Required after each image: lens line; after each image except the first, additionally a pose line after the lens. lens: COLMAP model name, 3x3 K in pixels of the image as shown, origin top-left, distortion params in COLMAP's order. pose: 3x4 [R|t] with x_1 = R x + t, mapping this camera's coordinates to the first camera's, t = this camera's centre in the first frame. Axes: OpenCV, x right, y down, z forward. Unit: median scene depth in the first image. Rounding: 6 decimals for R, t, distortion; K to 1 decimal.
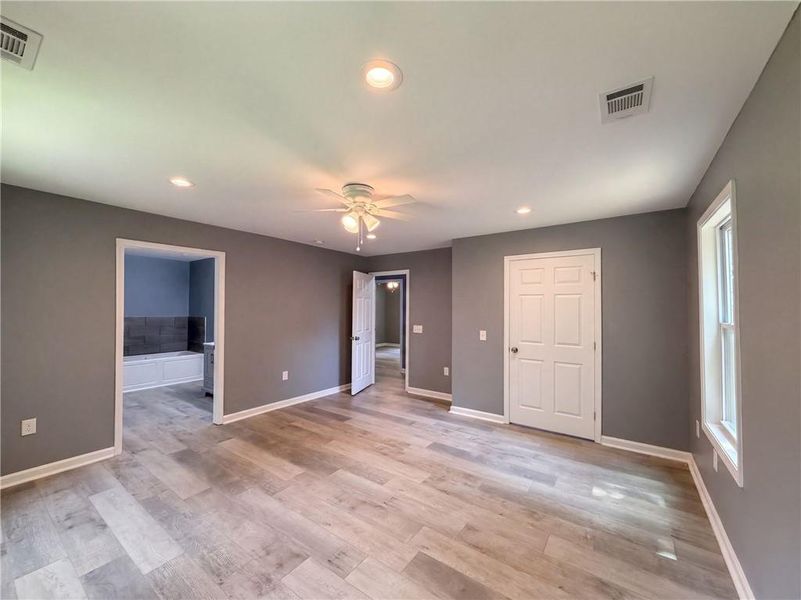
lens RADIAL K [[317.4, 0, 397.8], [0, 317.4, 302.7], [0, 0, 1]] dist [-0.001203, 0.000171]
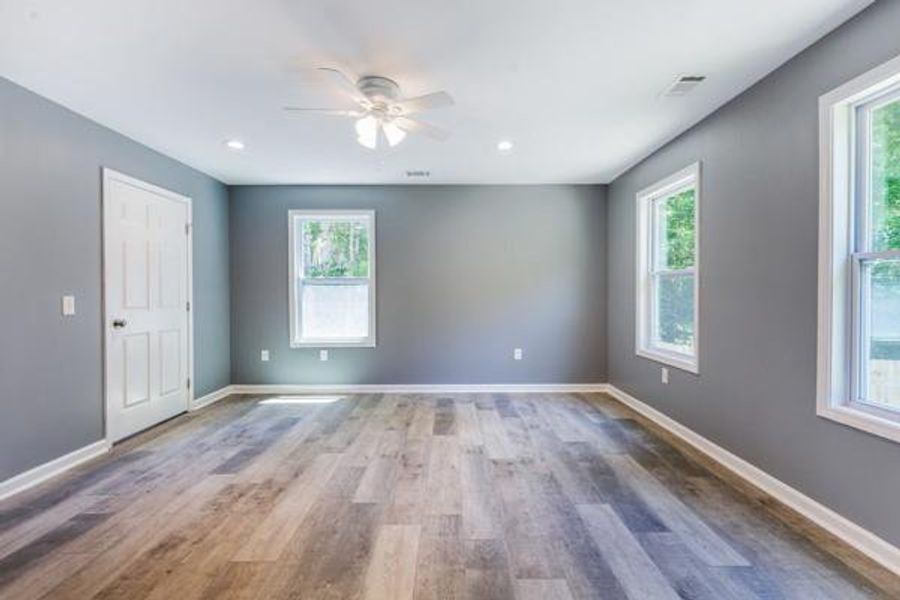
lens RADIAL K [[410.3, 0, 453.4], [0, 410.3, 297.8], [0, 0, 1]] dist [0.000298, 0.000088]
pose [[-0.588864, -0.013207, 0.808124, -0.863950], [-0.014028, 0.999883, 0.006119, 0.106242], [-0.808111, -0.007733, -0.588980, 1.207794]]
